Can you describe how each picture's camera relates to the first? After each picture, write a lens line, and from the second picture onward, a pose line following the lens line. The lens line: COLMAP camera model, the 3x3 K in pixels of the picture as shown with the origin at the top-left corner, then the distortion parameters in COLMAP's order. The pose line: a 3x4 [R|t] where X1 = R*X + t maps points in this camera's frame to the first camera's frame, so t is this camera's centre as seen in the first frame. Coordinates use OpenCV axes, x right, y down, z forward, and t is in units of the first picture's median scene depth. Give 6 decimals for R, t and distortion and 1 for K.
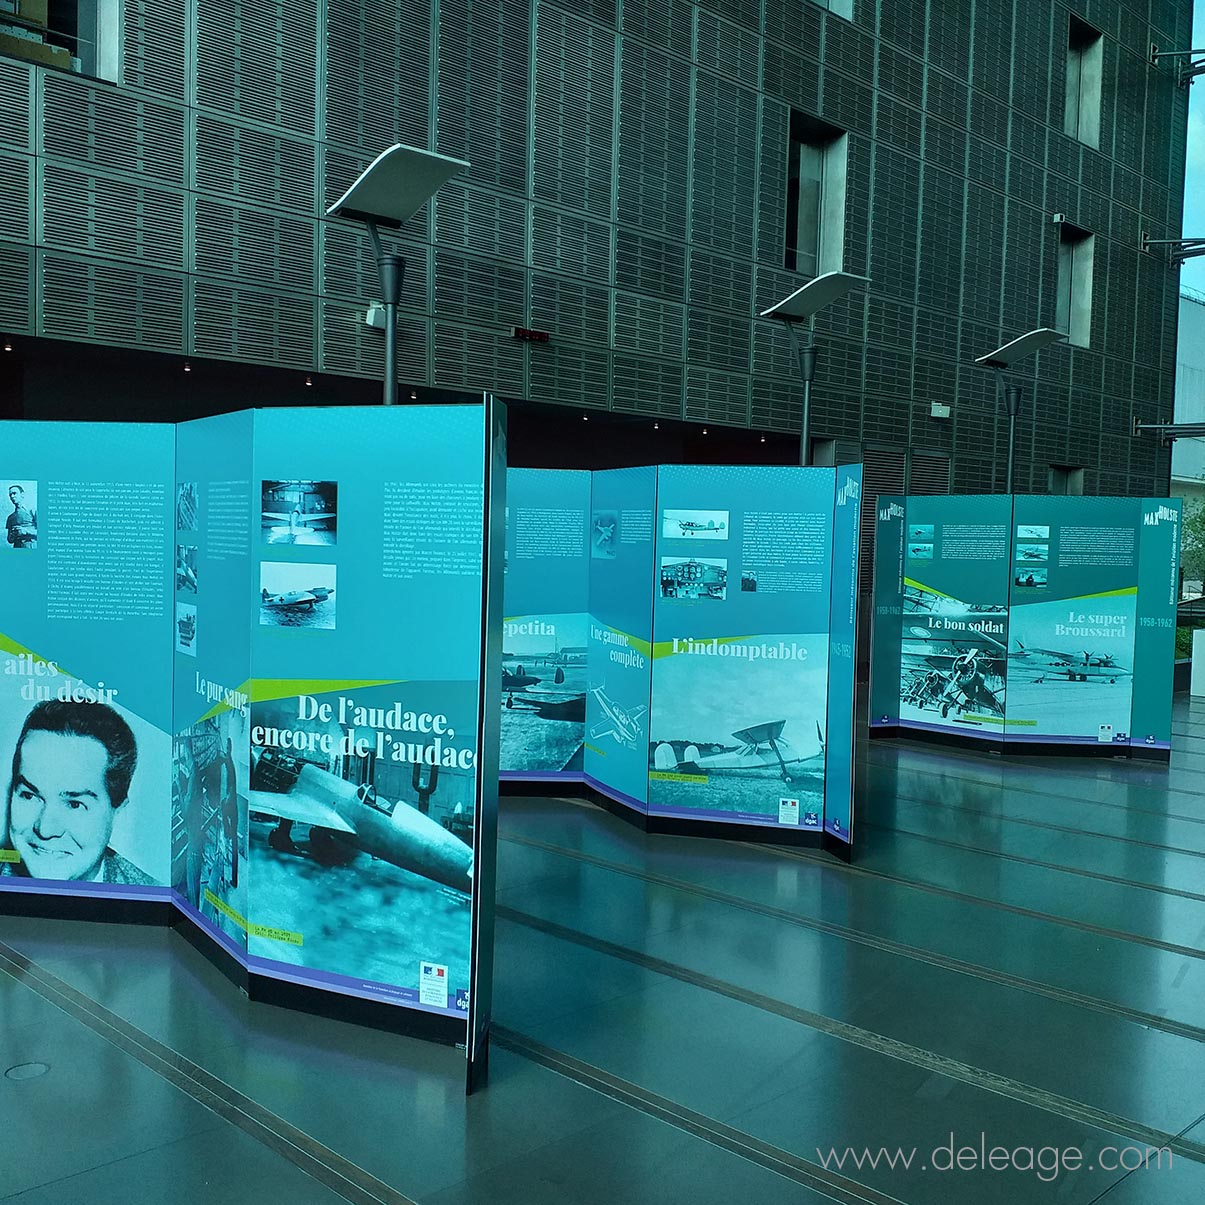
lens RADIAL K [[1274.4, 0, 604.7], [0, 1274.4, 617.0], [0, 0, 1]] dist [0.200195, -0.604300]
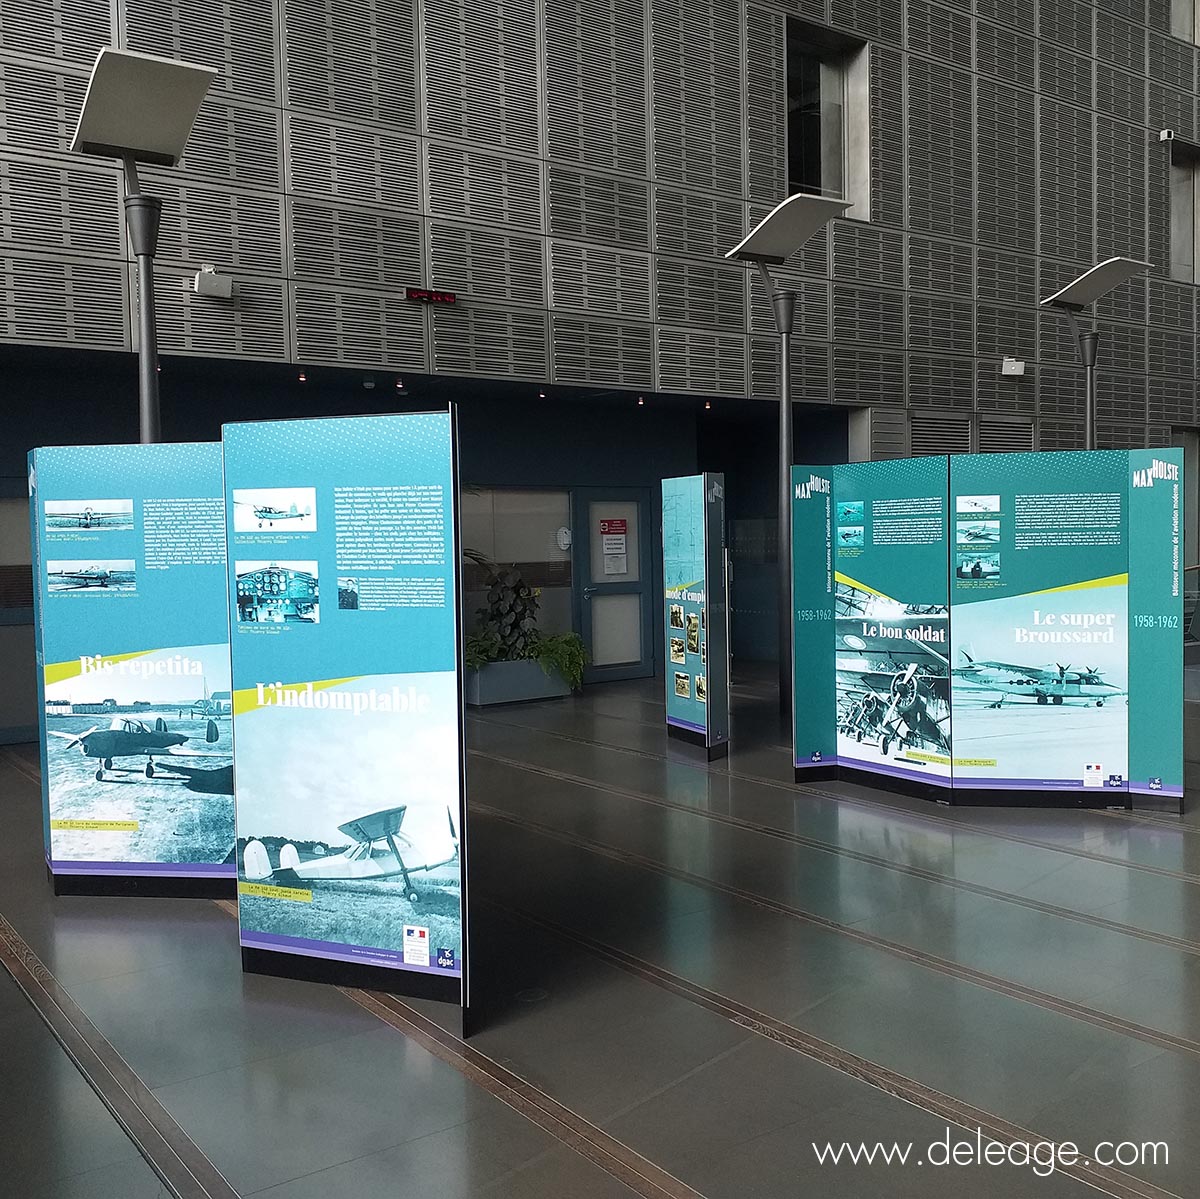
lens RADIAL K [[1251.5, 0, 663.6], [0, 1251.5, 601.8], [0, 0, 1]] dist [0.139317, -0.331991]
pose [[0.990203, -0.034305, -0.135356, 0.243320], [0.033152, 0.999392, -0.010767, -0.008134], [0.135644, 0.006175, 0.990738, 0.255879]]
